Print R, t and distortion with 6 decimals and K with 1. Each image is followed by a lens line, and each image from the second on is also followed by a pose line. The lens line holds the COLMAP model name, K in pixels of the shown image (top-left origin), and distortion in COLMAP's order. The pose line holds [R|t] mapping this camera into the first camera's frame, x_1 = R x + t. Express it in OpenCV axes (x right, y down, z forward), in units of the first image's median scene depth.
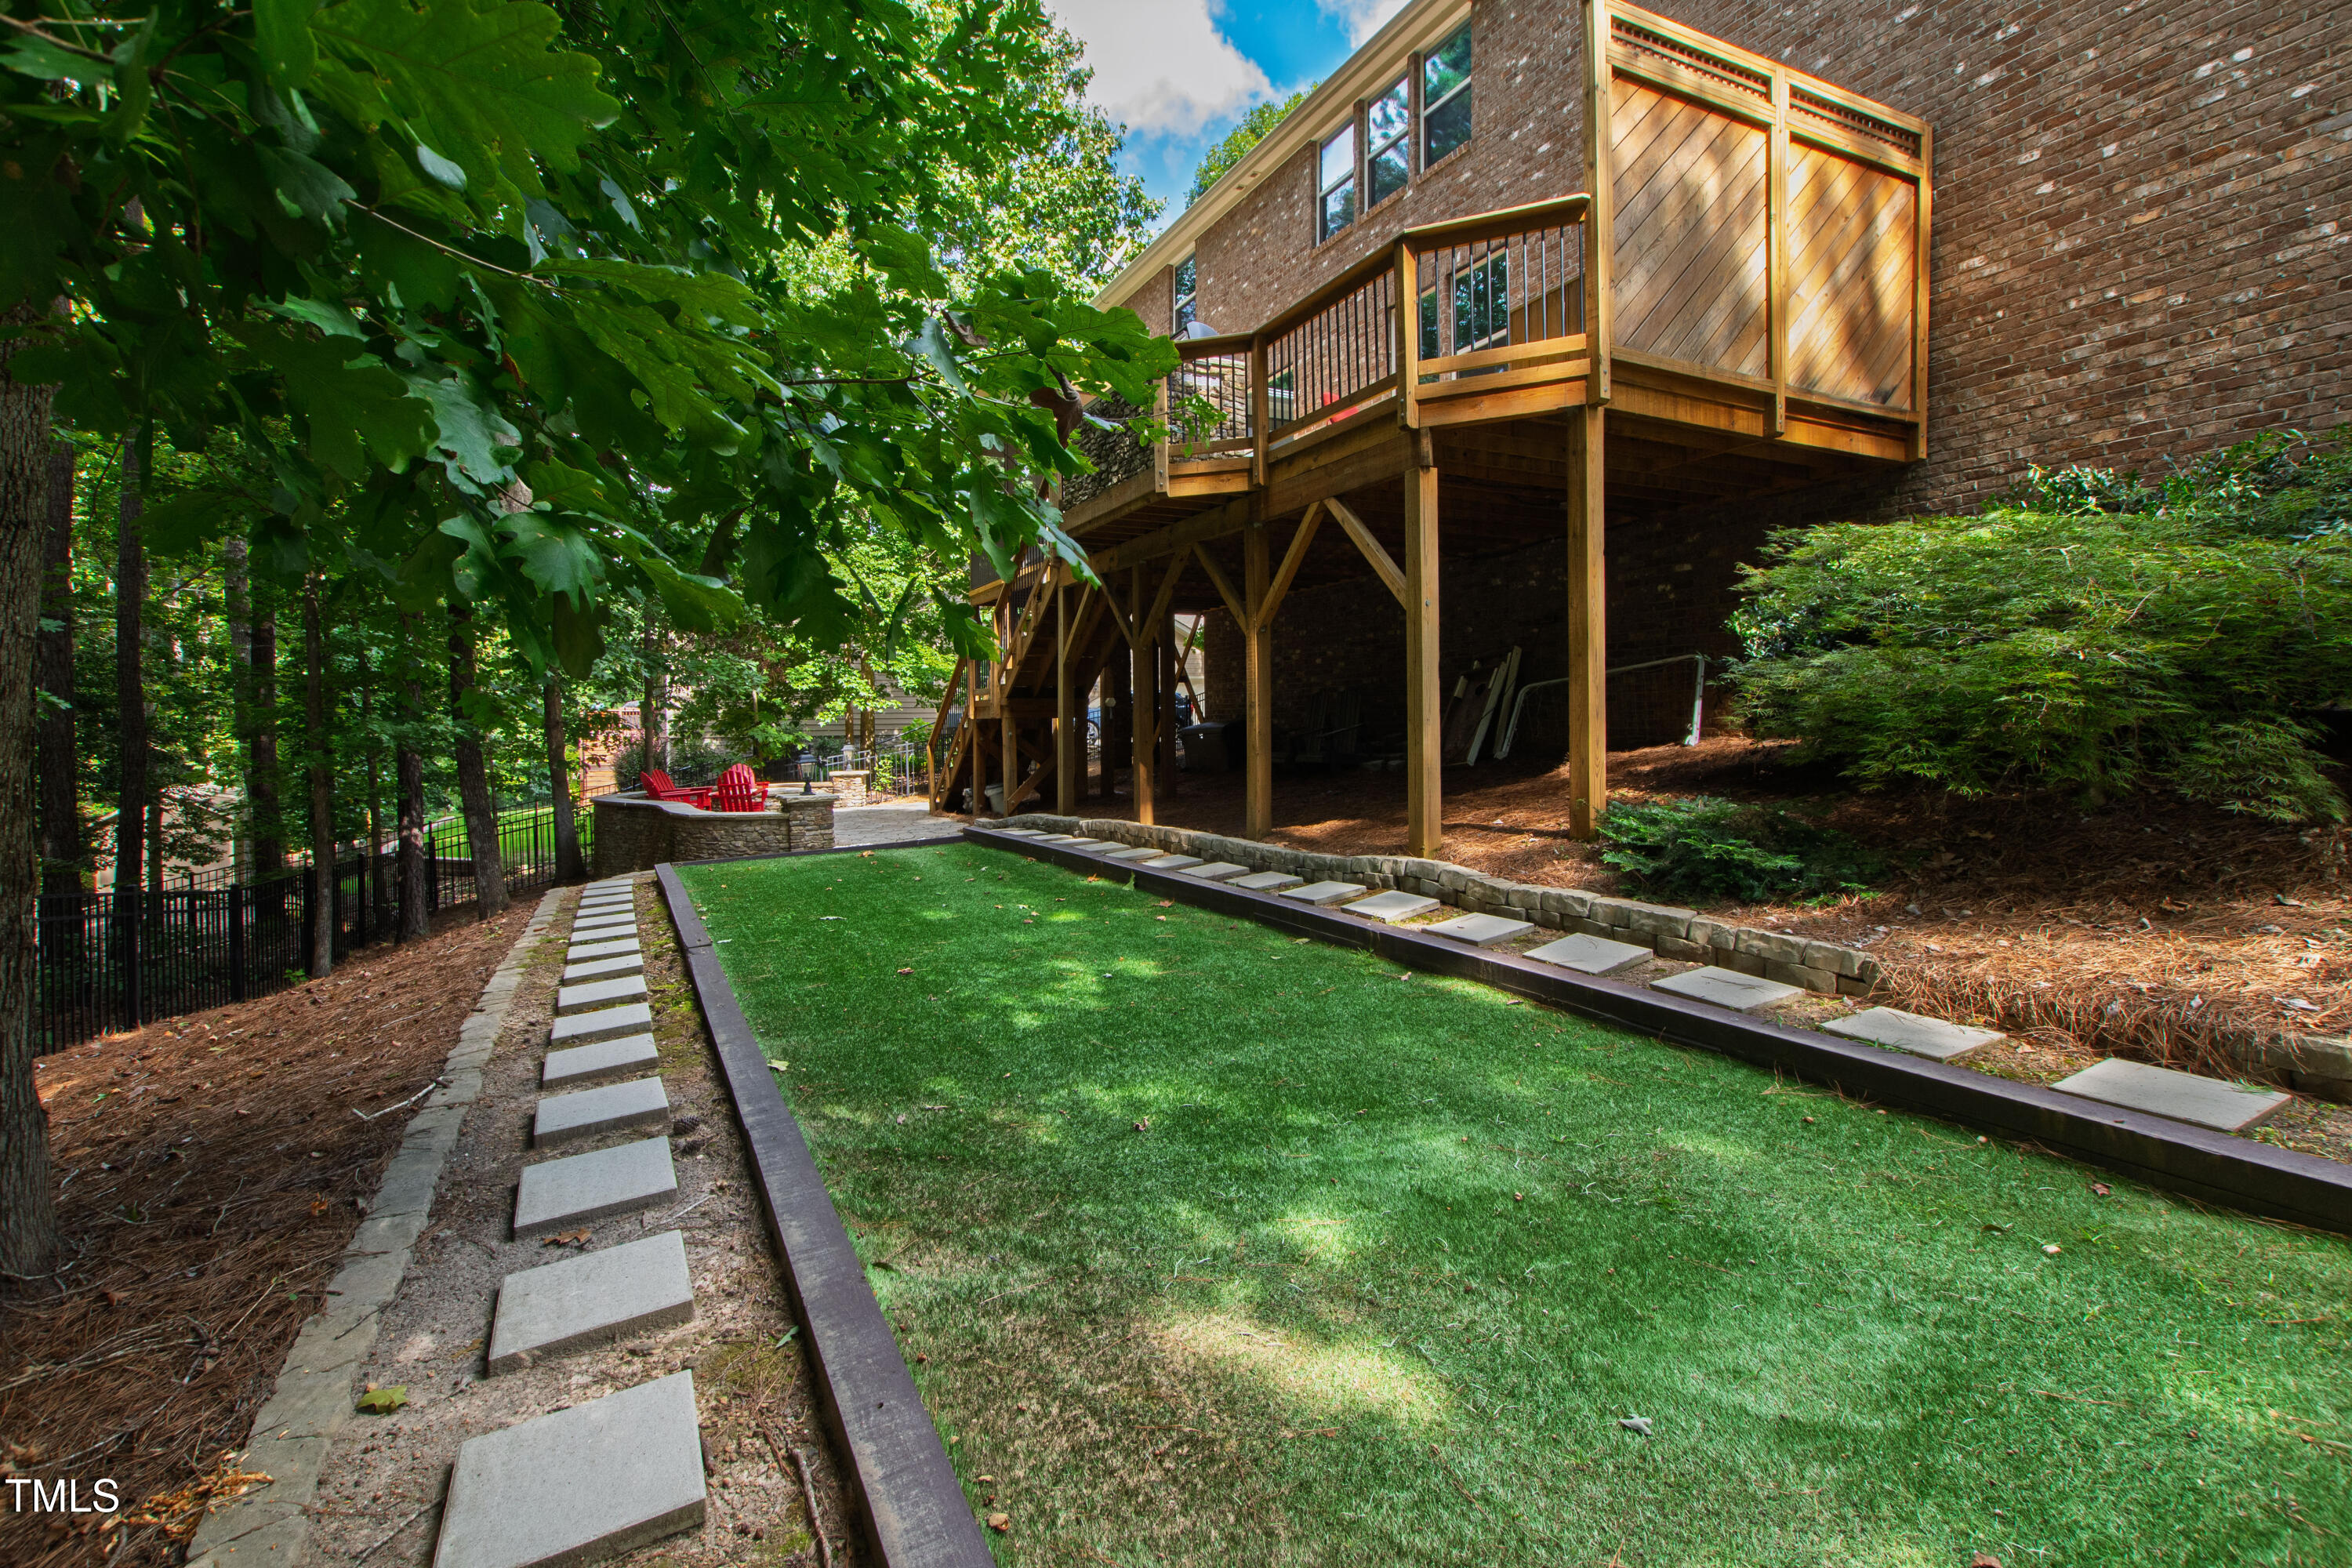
lens RADIAL K [[1017.2, 0, 1139.3], [0, 1017.2, 769.4], [0, 0, 1]] dist [0.008070, -0.003588]
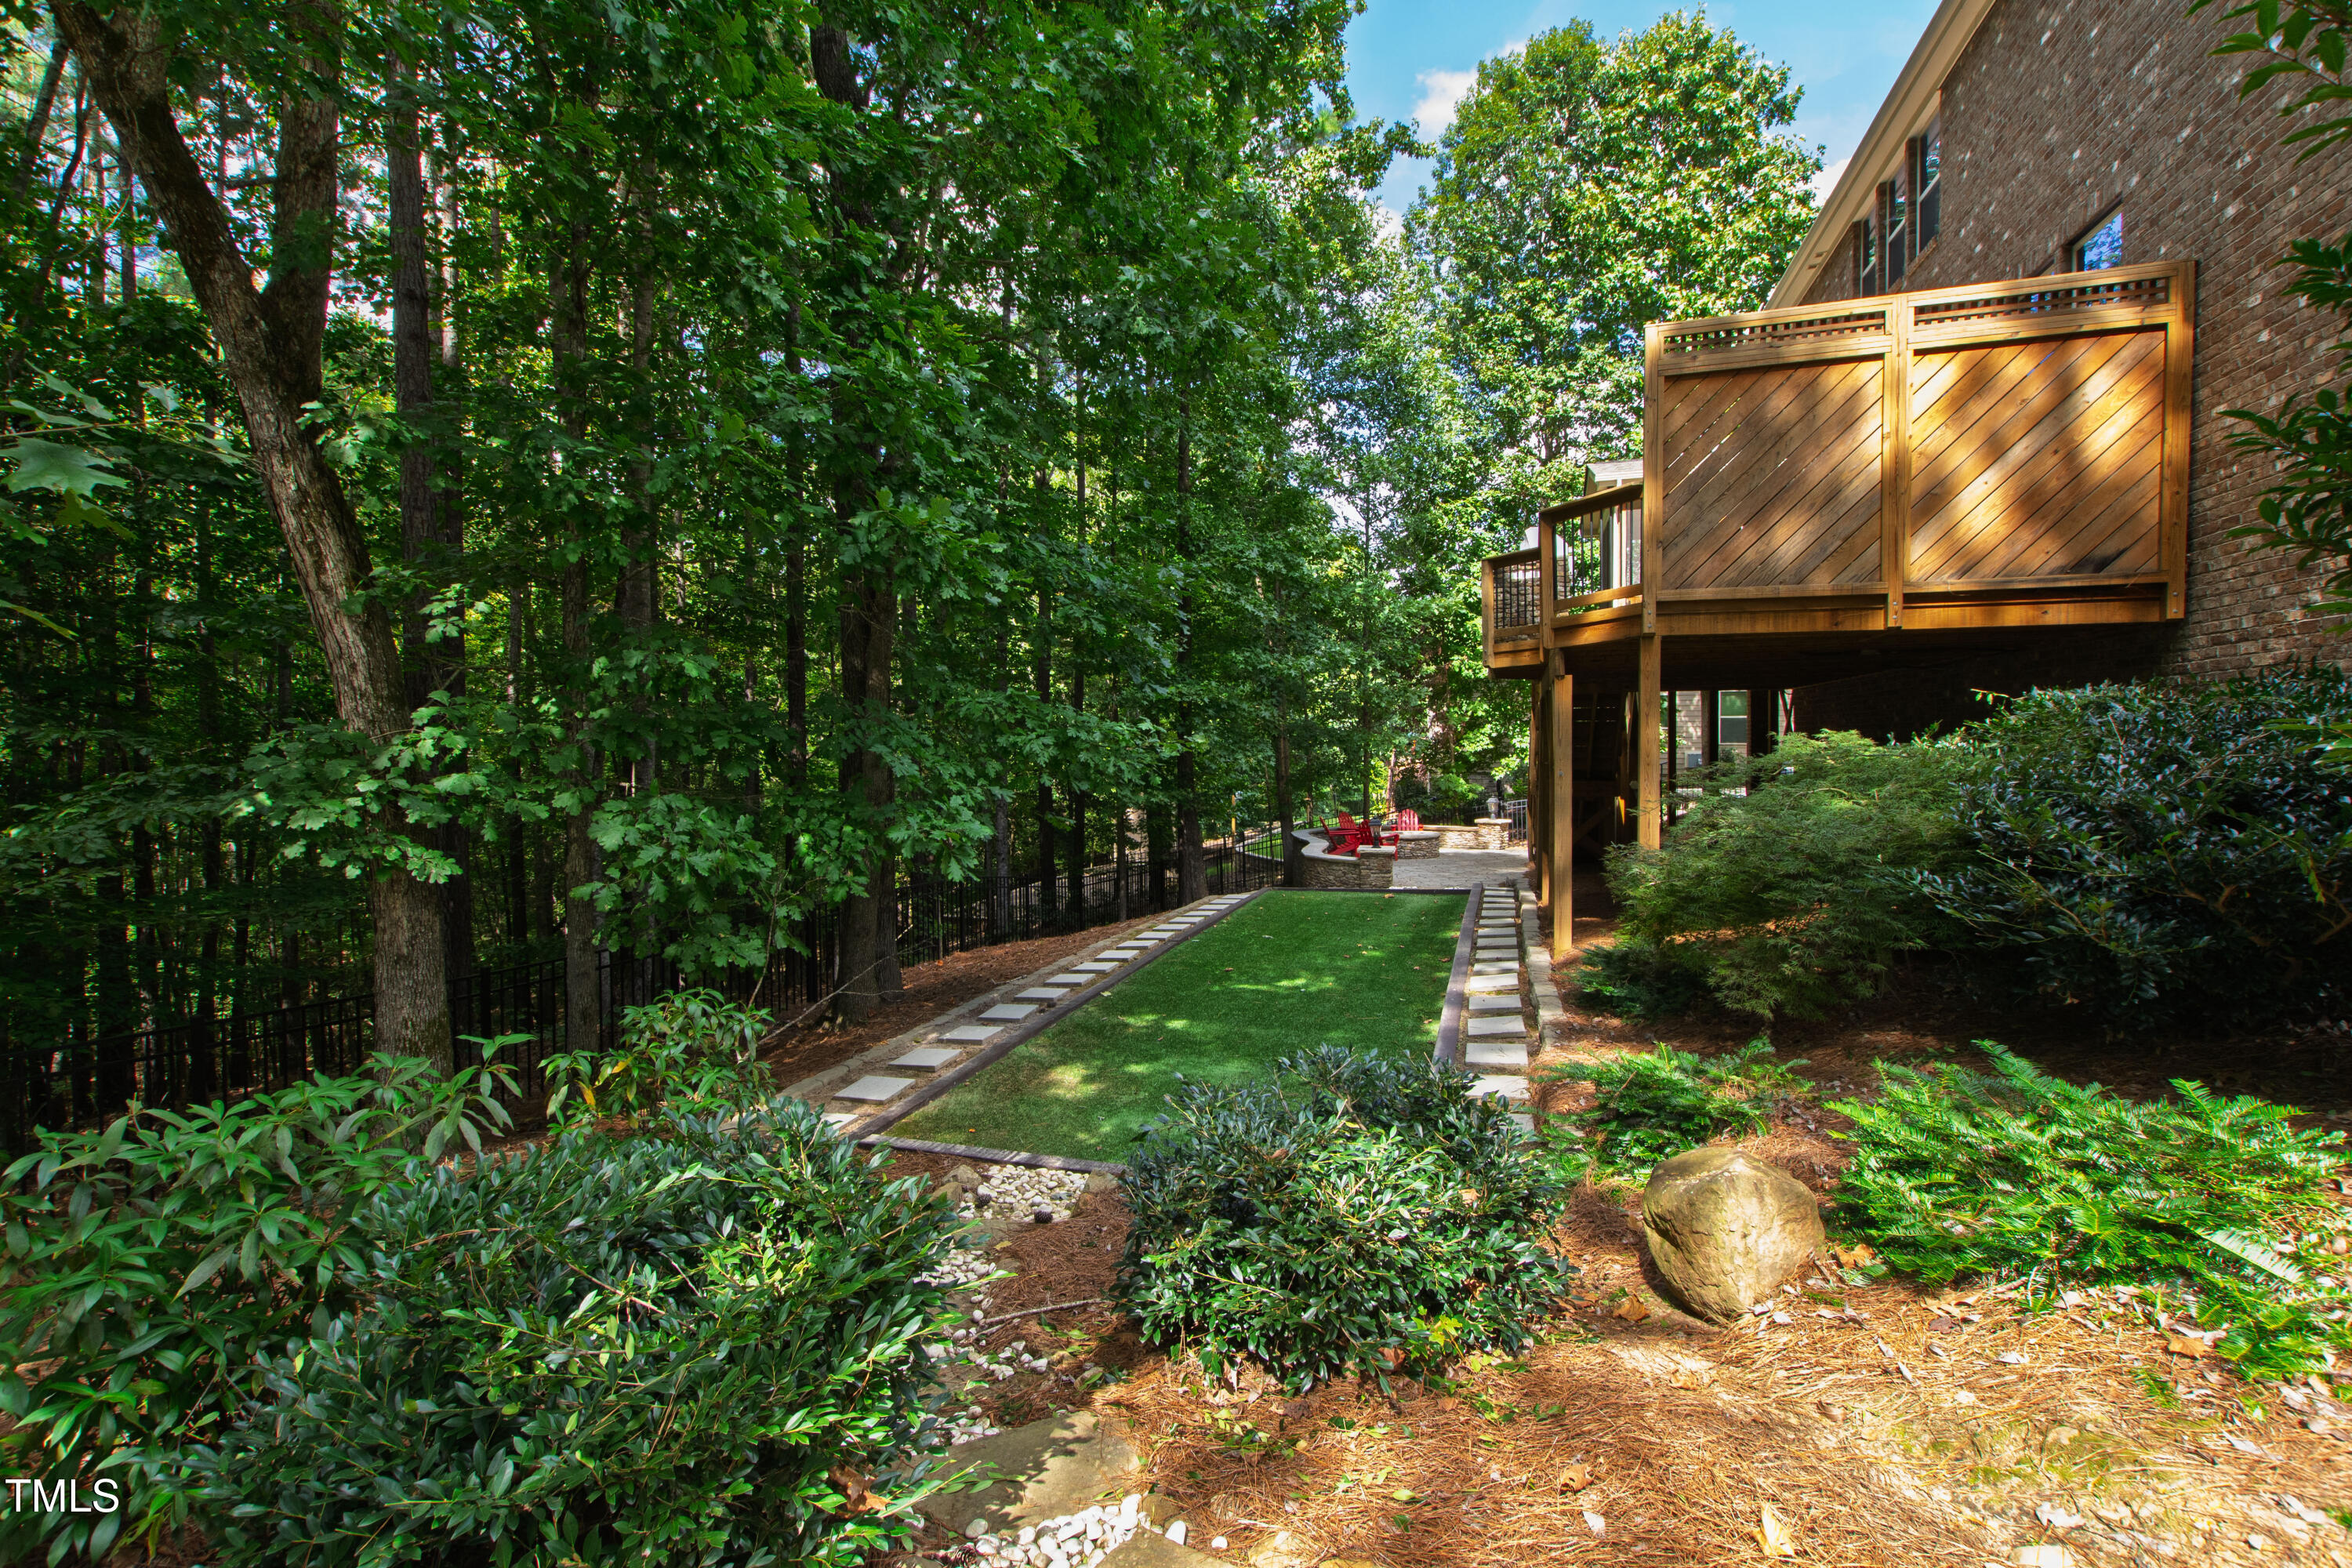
lens RADIAL K [[1017.2, 0, 1139.3], [0, 1017.2, 769.4], [0, 0, 1]] dist [0.008070, -0.003588]
pose [[0.692366, 0.021848, -0.721216, 0.827638], [-0.026468, 0.999638, 0.004873, -0.146888], [0.721061, 0.015716, 0.692693, -0.353430]]
